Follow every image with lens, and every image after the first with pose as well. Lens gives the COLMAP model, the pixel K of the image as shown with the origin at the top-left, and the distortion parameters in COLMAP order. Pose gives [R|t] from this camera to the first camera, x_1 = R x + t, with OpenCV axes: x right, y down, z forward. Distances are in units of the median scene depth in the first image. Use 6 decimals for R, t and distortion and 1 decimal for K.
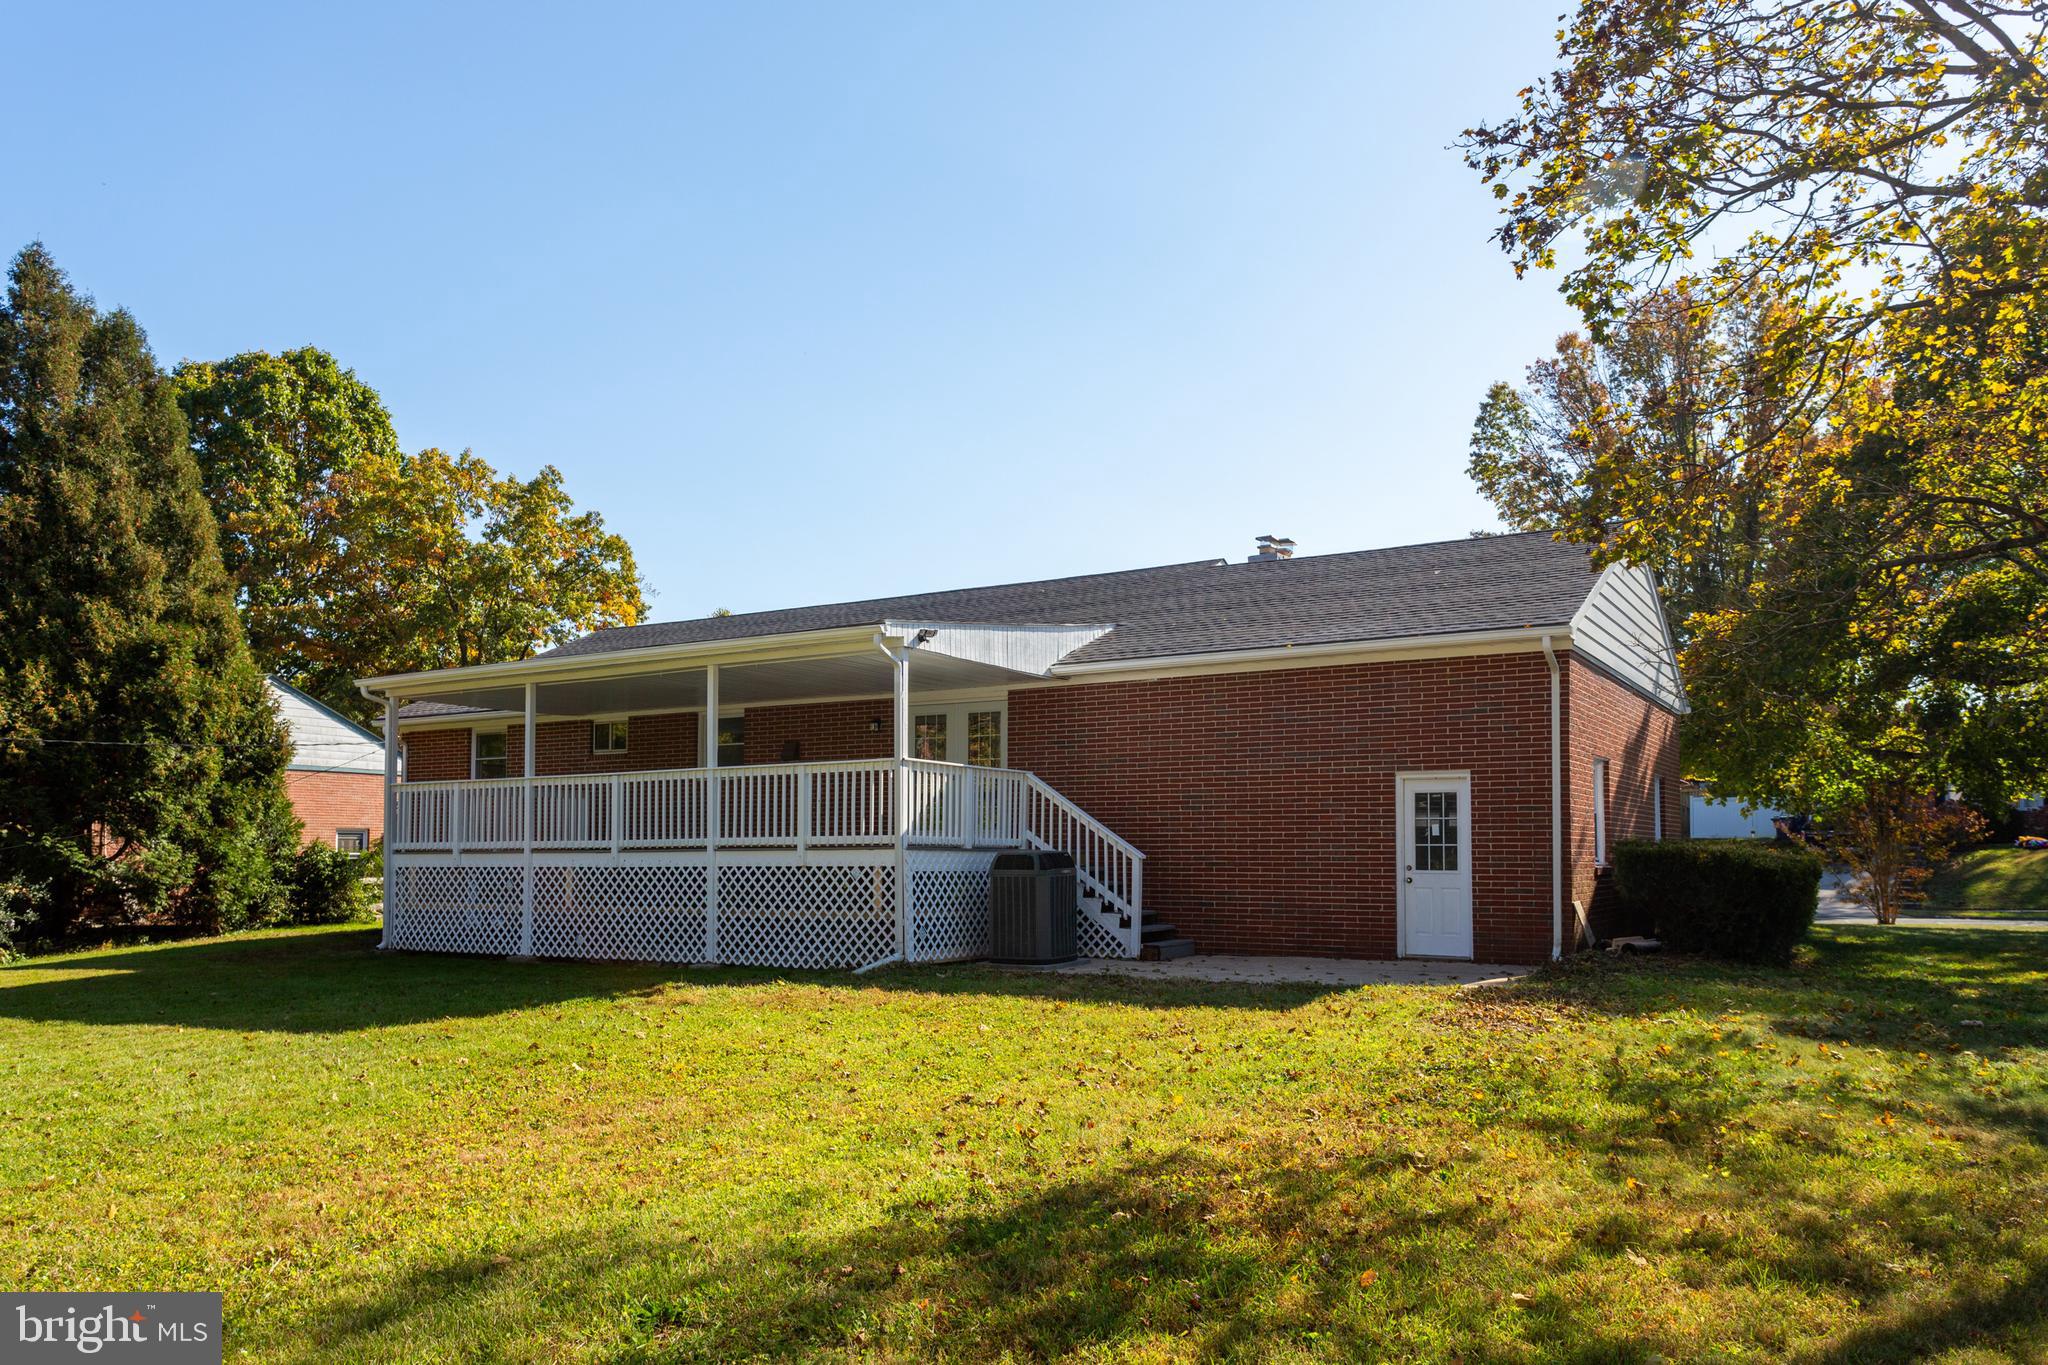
lens RADIAL K [[1453.1, 0, 1024.0], [0, 1453.1, 682.5], [0, 0, 1]] dist [-0.010690, -0.002235]
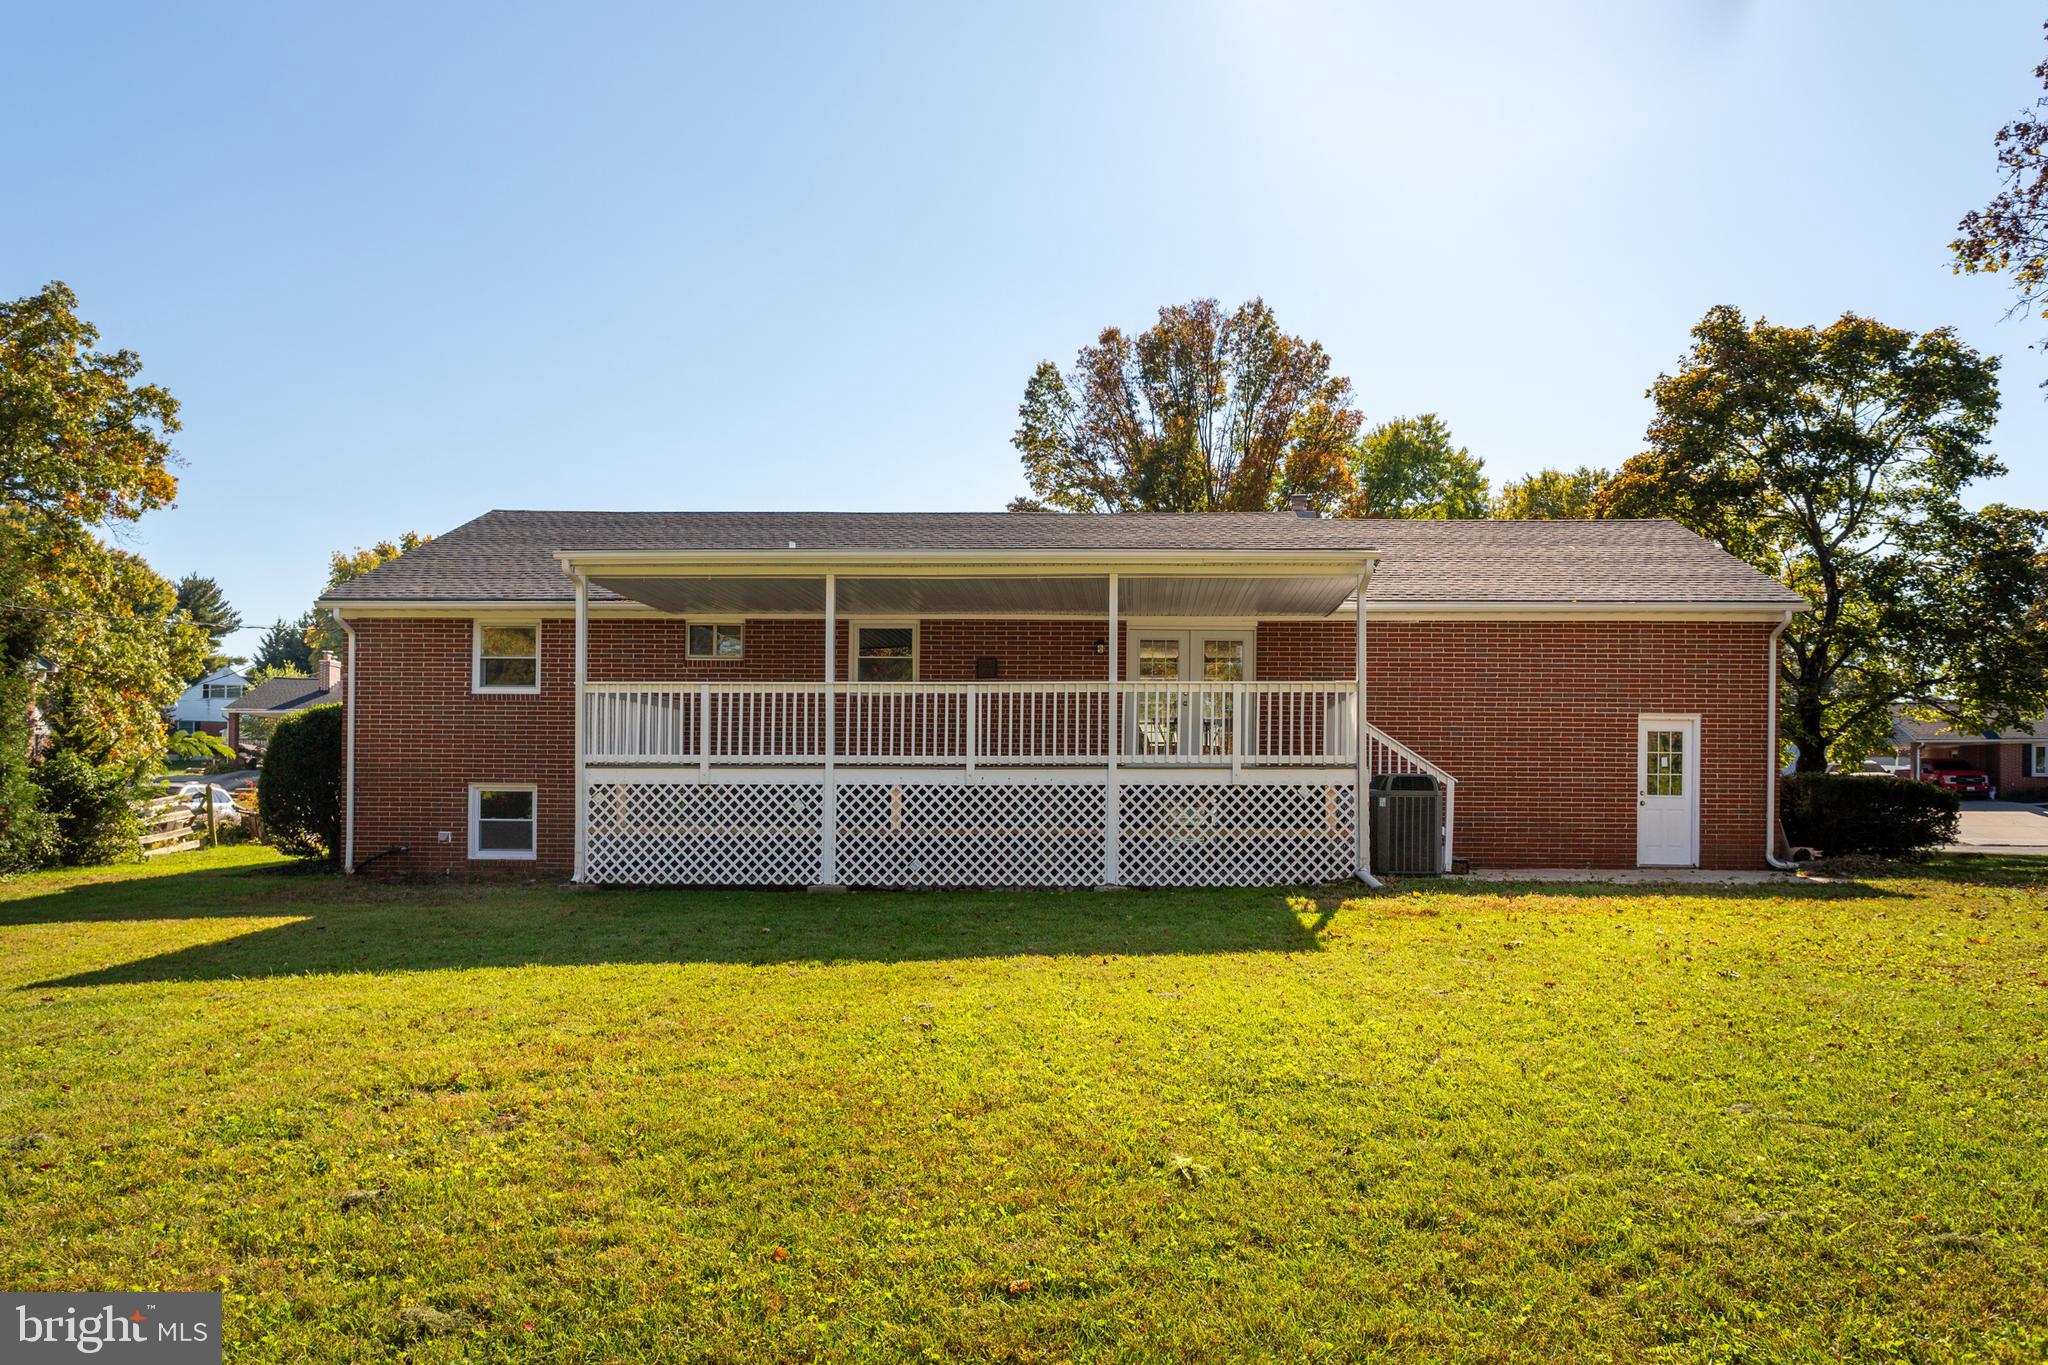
lens RADIAL K [[1453.1, 0, 1024.0], [0, 1453.1, 682.5], [0, 0, 1]] dist [-0.010690, -0.002235]
pose [[0.869471, 0.048999, 0.491547, -0.673732], [-0.066492, 0.997622, 0.018167, 0.041938], [-0.489488, -0.048479, 0.870662, 0.181777]]
